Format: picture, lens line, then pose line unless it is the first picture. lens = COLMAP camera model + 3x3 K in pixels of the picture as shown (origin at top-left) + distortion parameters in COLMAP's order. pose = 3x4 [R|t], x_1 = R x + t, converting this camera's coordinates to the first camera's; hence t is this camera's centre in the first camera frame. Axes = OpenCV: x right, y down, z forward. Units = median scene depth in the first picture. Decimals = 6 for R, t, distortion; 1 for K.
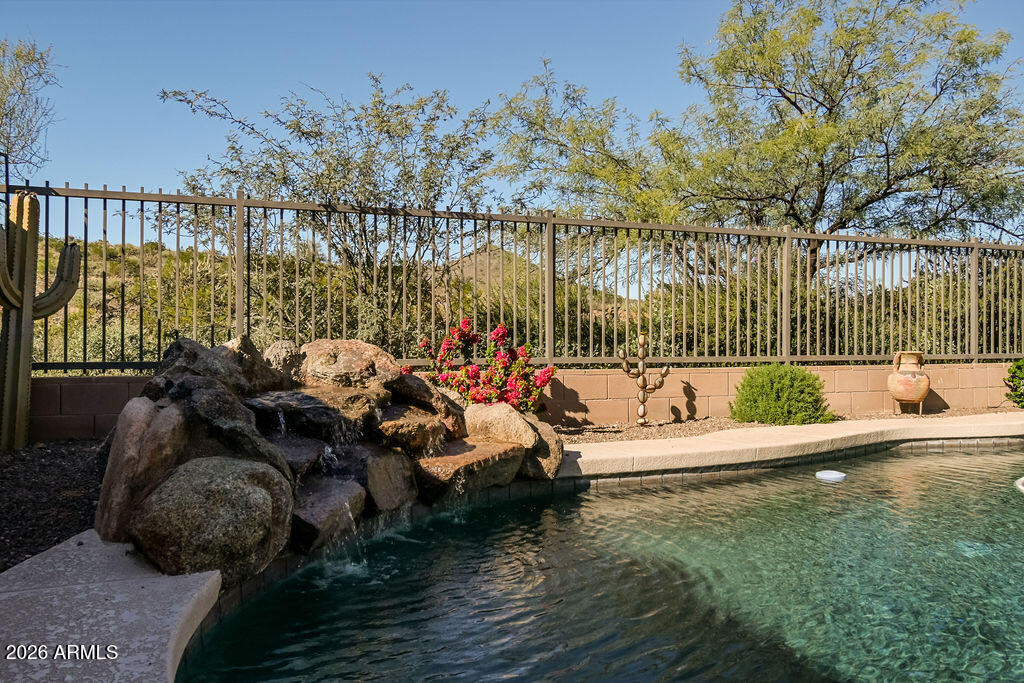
lens RADIAL K [[812.4, 0, 512.0], [0, 812.4, 341.5], [0, 0, 1]] dist [0.004317, 0.002396]
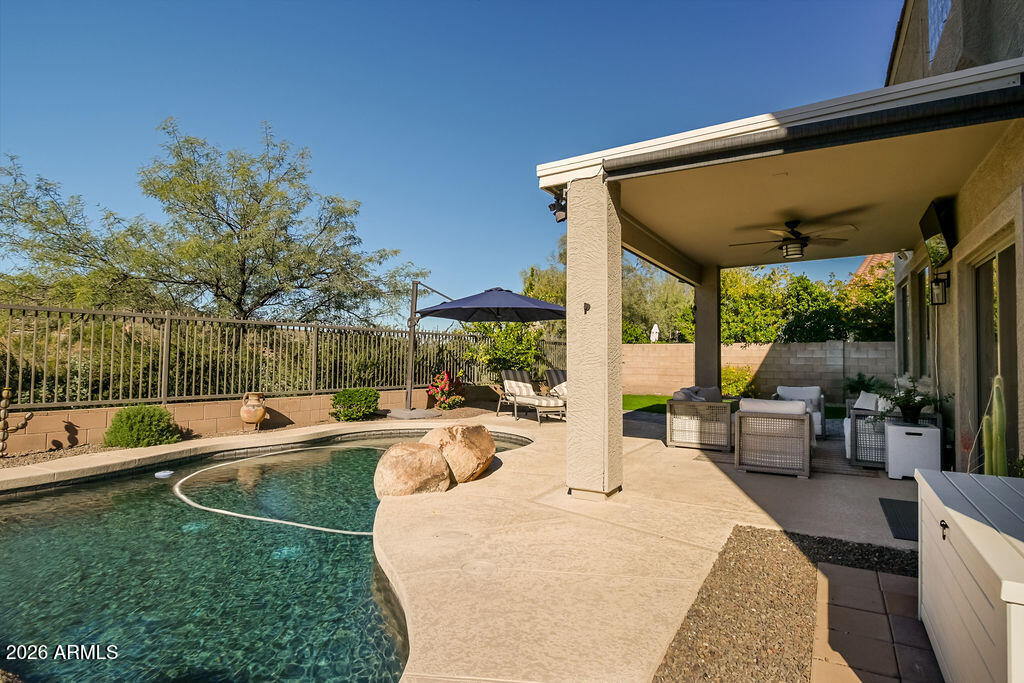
lens RADIAL K [[545.5, 0, 512.0], [0, 545.5, 341.5], [0, 0, 1]] dist [0.001776, -0.000477]
pose [[0.802551, 0.026269, 0.596004, 0.256700], [-0.002851, 0.999188, -0.040200, -0.046313], [-0.596576, 0.030563, 0.801974, -0.184727]]
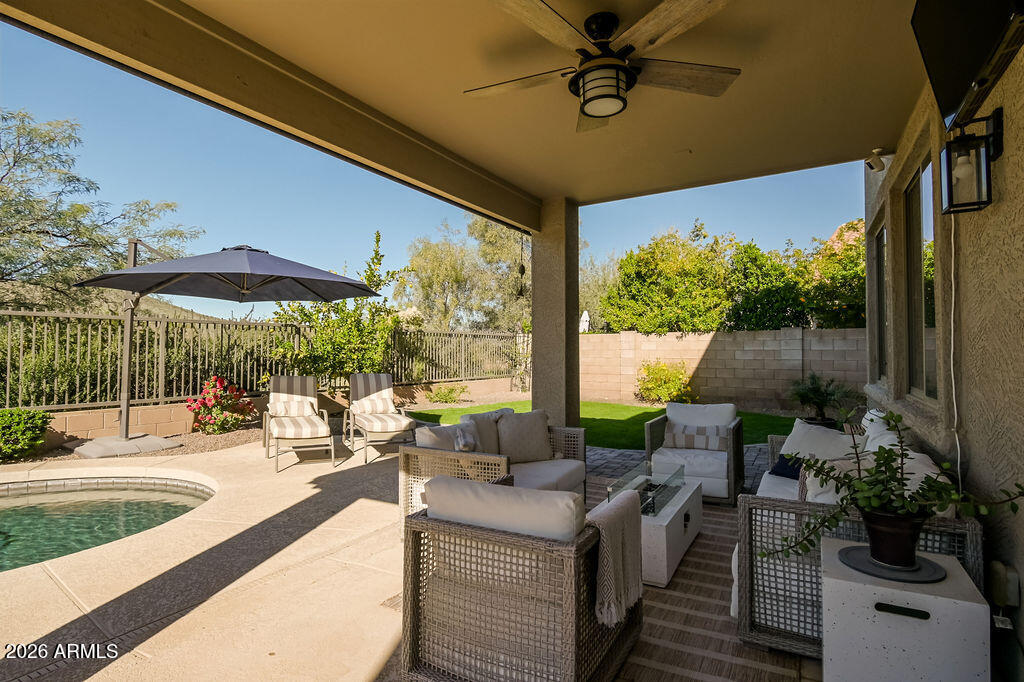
lens RADIAL K [[543.1, 0, 512.0], [0, 543.1, 341.0], [0, 0, 1]] dist [0.005562, 0.000473]
pose [[0.788232, 0.011981, 0.615262, 0.904406], [0.007142, 0.999565, -0.028615, -0.060042], [-0.615337, 0.026950, 0.787804, 0.016528]]
